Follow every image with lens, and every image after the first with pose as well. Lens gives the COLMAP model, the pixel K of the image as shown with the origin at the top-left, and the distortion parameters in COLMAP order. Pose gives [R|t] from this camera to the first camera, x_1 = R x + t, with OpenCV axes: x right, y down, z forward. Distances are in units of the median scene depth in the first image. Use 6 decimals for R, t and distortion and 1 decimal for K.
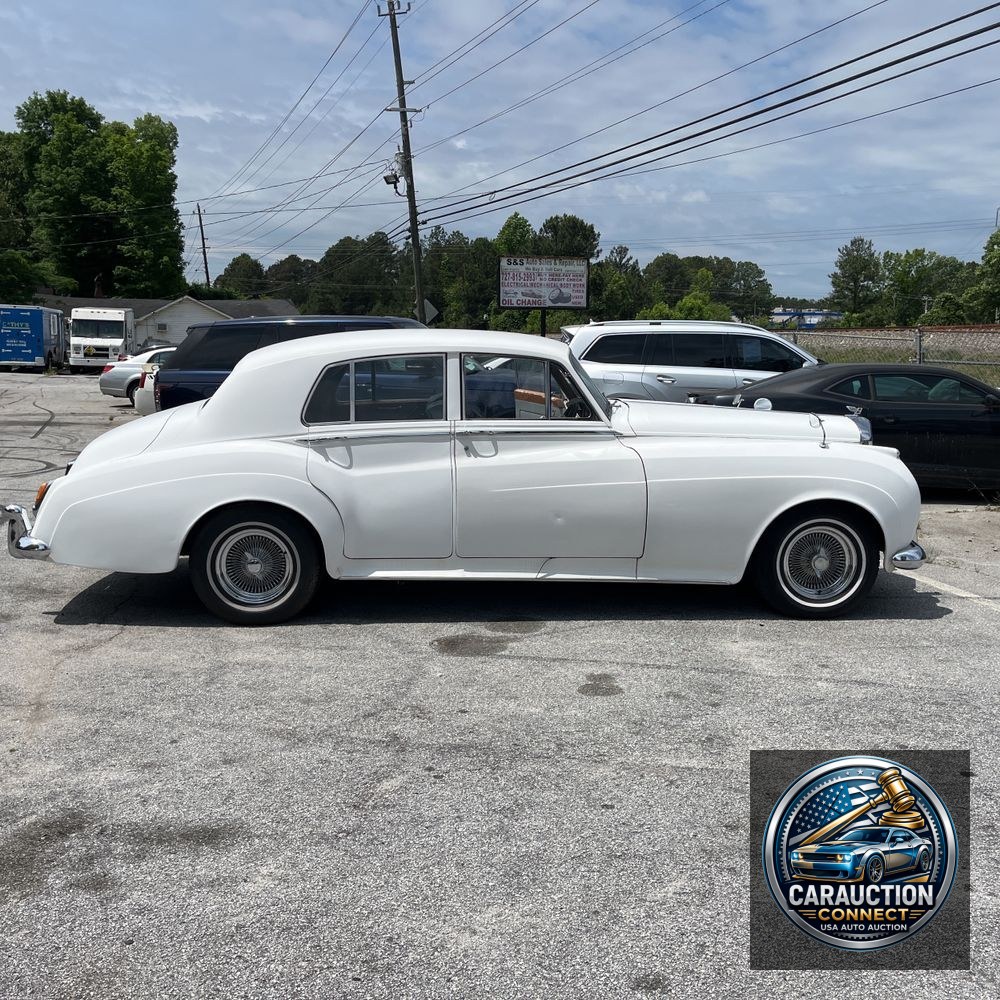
lens RADIAL K [[1016.6, 0, 498.1], [0, 1016.6, 497.9], [0, 0, 1]] dist [0.048174, -0.051637]
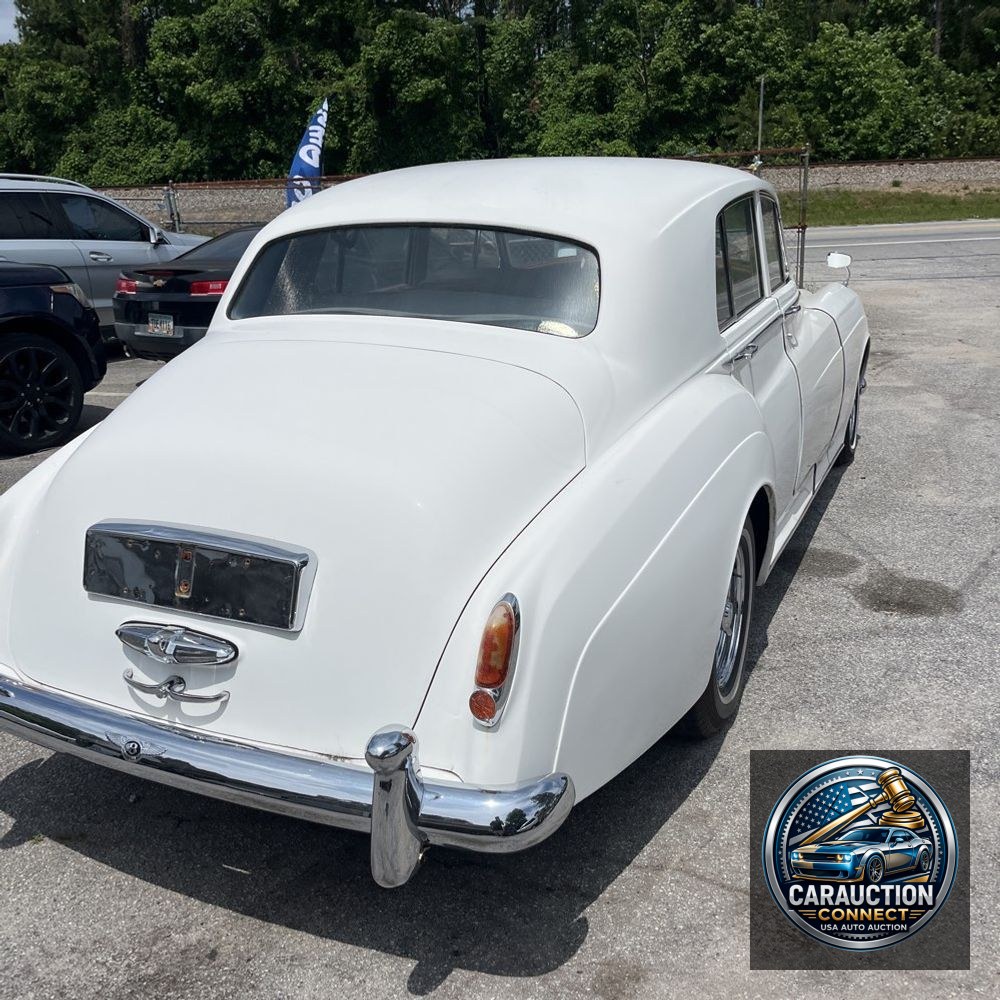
lens RADIAL K [[1004.3, 0, 496.1], [0, 1004.3, 504.1], [0, 0, 1]] dist [0.064802, -0.085903]
pose [[0.448987, -0.274222, 0.850419, -0.050751], [0.164420, 0.960847, 0.223022, -0.008680], [-0.878280, 0.039692, 0.476496, 0.060448]]
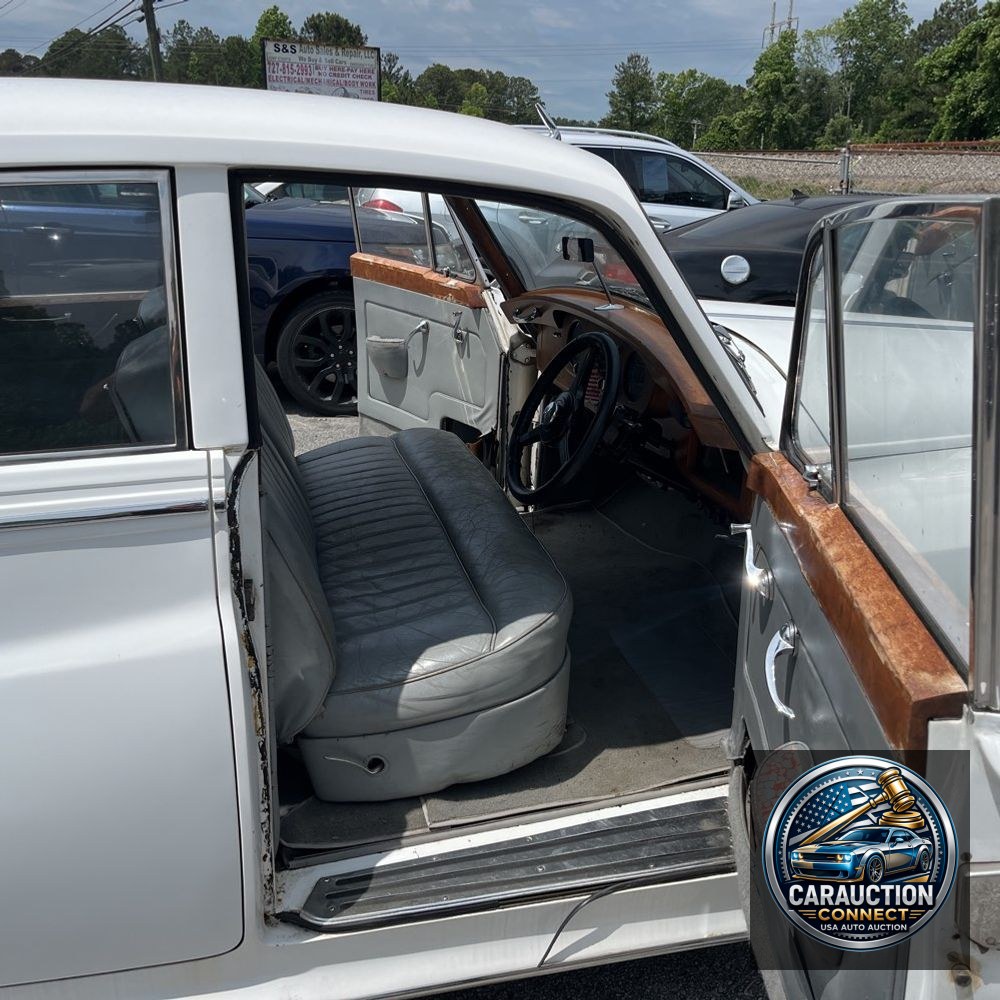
lens RADIAL K [[1010.6, 0, 500.4], [0, 1010.6, 493.7], [0, 0, 1]] dist [0.029078, -0.005335]
pose [[0.975274, -0.052719, 0.214620, -0.002184], [0.016853, 0.986045, 0.165626, -0.007475], [-0.220357, -0.157914, 0.962552, 0.052779]]
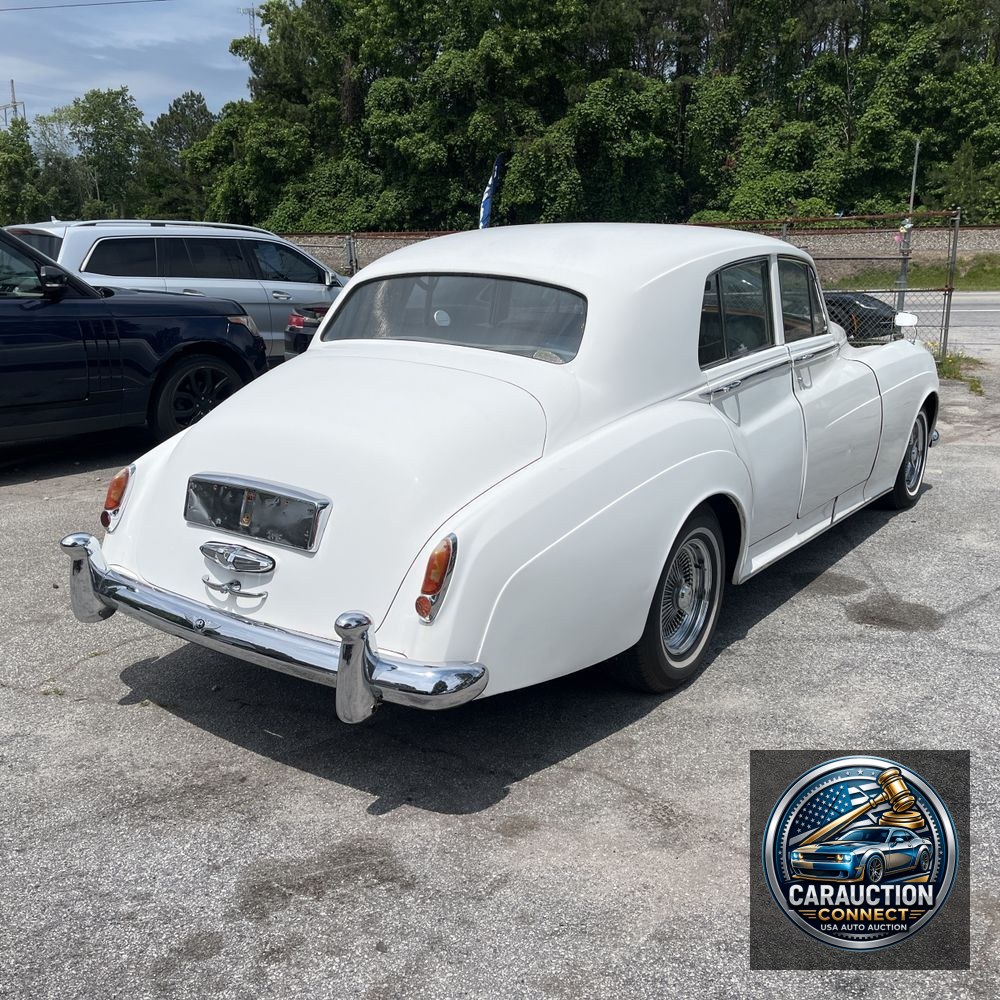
lens RADIAL K [[1028.7, 0, 498.0], [0, 1028.7, 501.0], [0, 0, 1]] dist [0.019881, 0.002433]
pose [[0.606998, -0.190638, 0.771499, -0.056520], [0.124386, 0.981627, 0.144696, -0.007107], [-0.784909, 0.008133, 0.619558, 0.048866]]
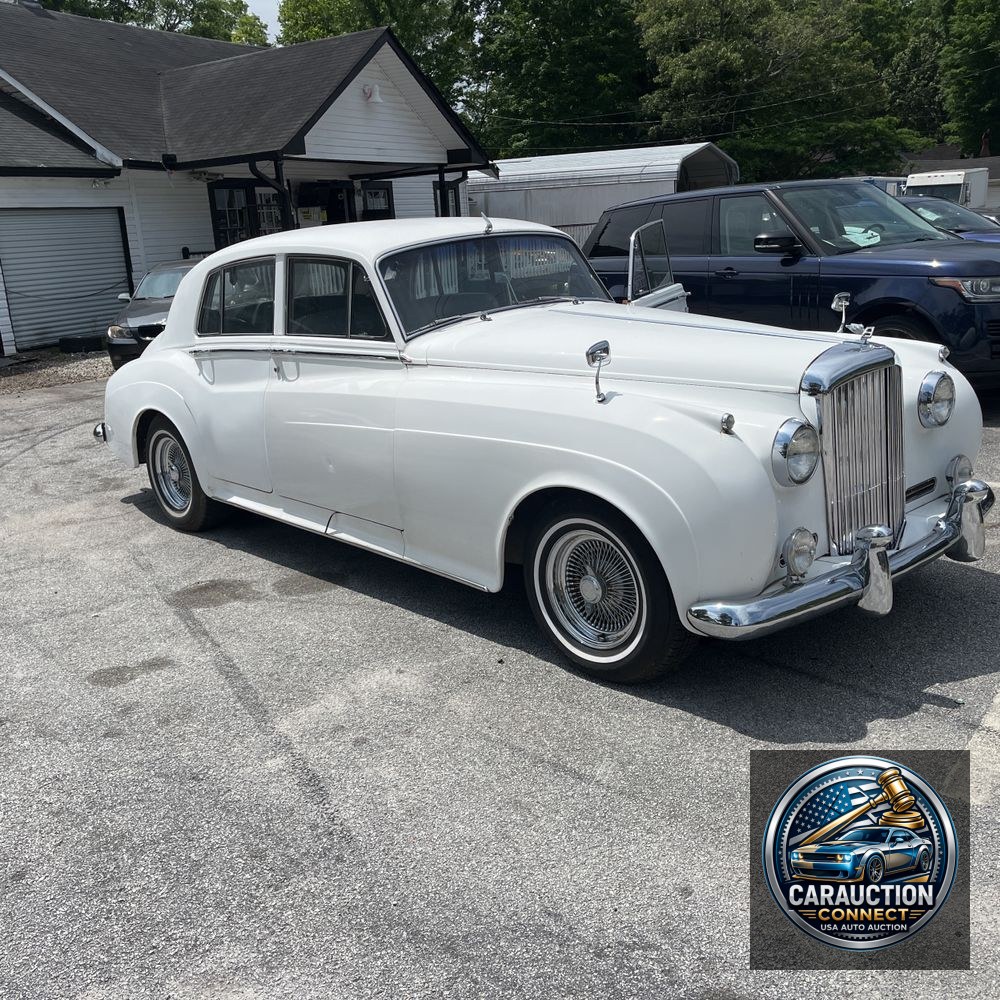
lens RADIAL K [[1016.6, 0, 498.1], [0, 1016.6, 497.9], [0, 0, 1]] dist [0.048174, -0.051637]
pose [[0.652826, 0.148476, -0.742815, 0.052214], [-0.054098, 0.987237, 0.149788, -0.005679], [0.755574, -0.057601, 0.652526, 0.040675]]
